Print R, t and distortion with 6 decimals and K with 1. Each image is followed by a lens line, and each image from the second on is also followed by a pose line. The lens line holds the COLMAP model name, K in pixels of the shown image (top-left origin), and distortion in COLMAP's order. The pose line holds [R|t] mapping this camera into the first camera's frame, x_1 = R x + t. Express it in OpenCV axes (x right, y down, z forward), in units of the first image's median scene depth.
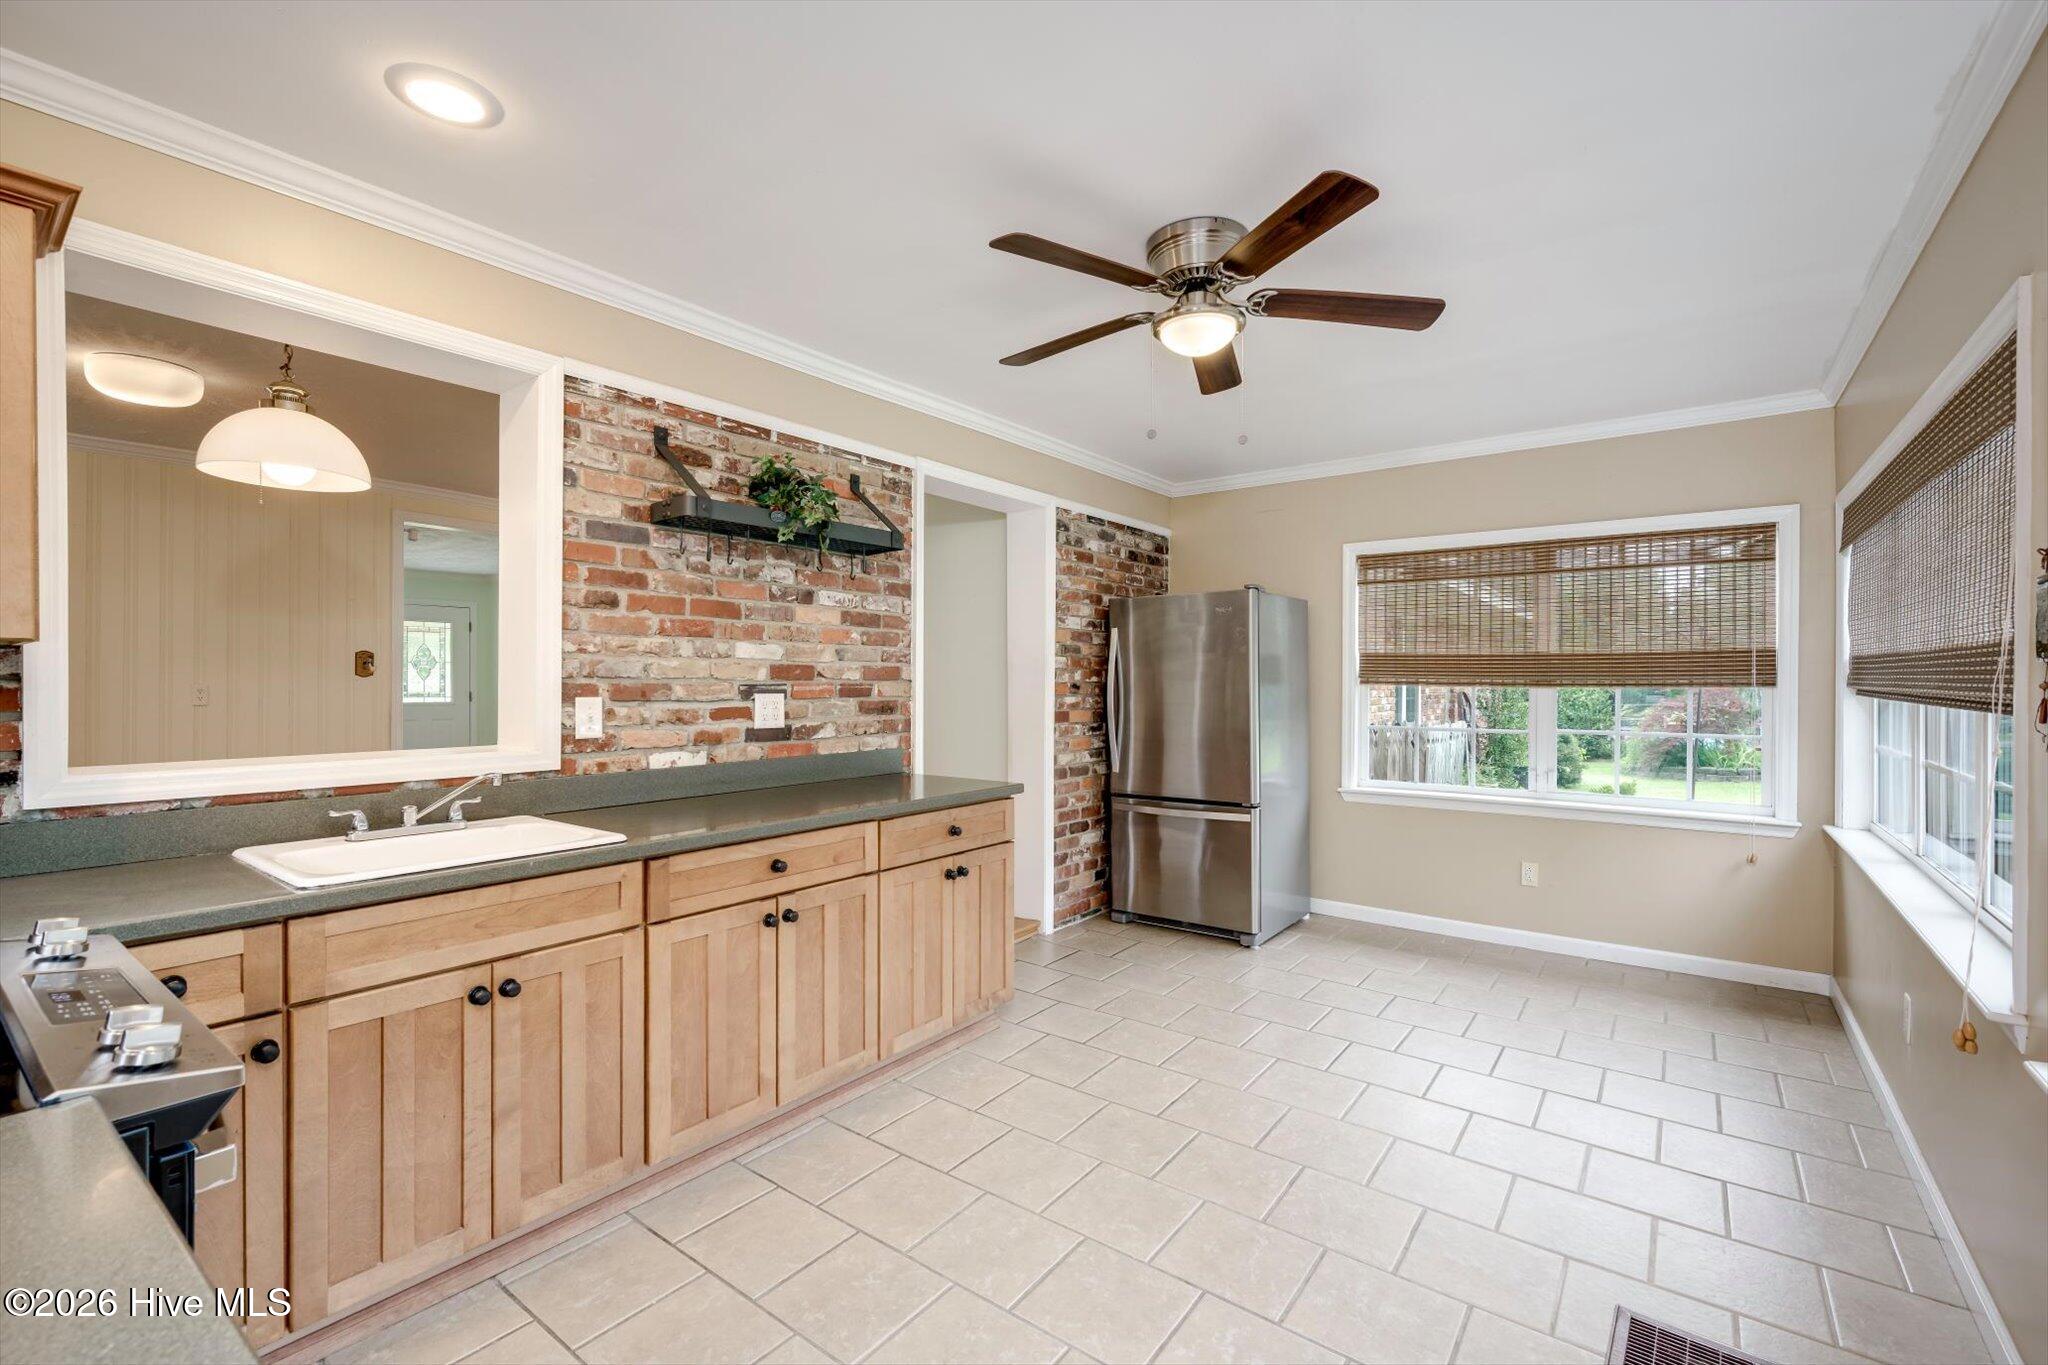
lens RADIAL K [[851.3, 0, 1022.4], [0, 851.3, 681.7], [0, 0, 1]] dist [0.001645, -0.000259]
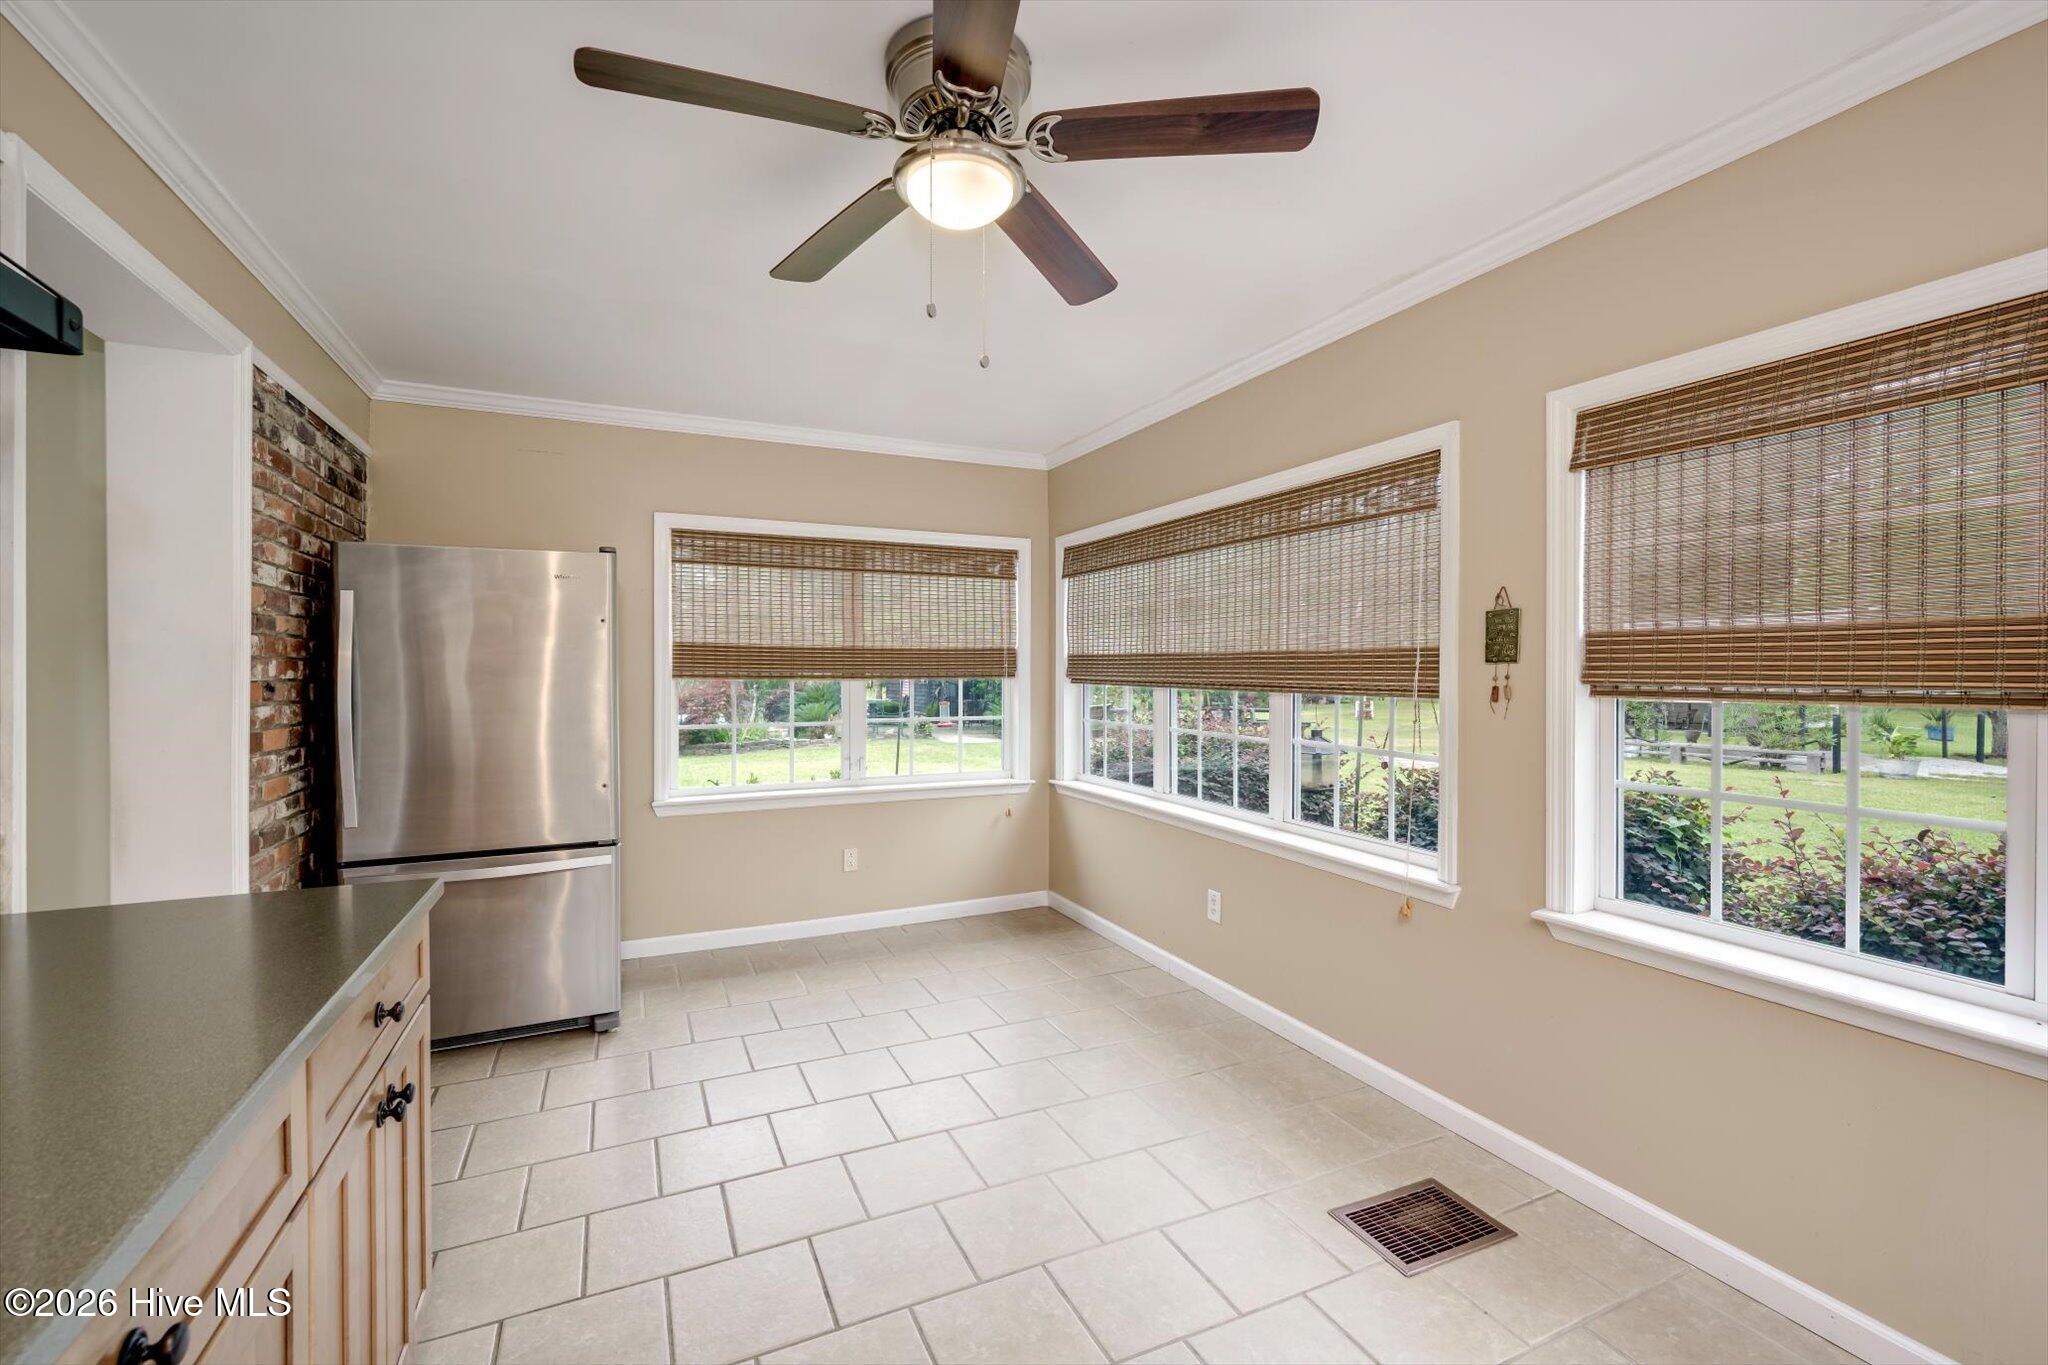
lens RADIAL K [[851.3, 0, 1017.4], [0, 851.3, 676.4], [0, 0, 1]] dist [0.001645, -0.000259]
pose [[0.487933, -0.007940, 0.872845, -0.205228], [0.006181, 0.999965, 0.005641, -0.002326], [-0.872859, 0.002643, 0.487965, 0.310186]]
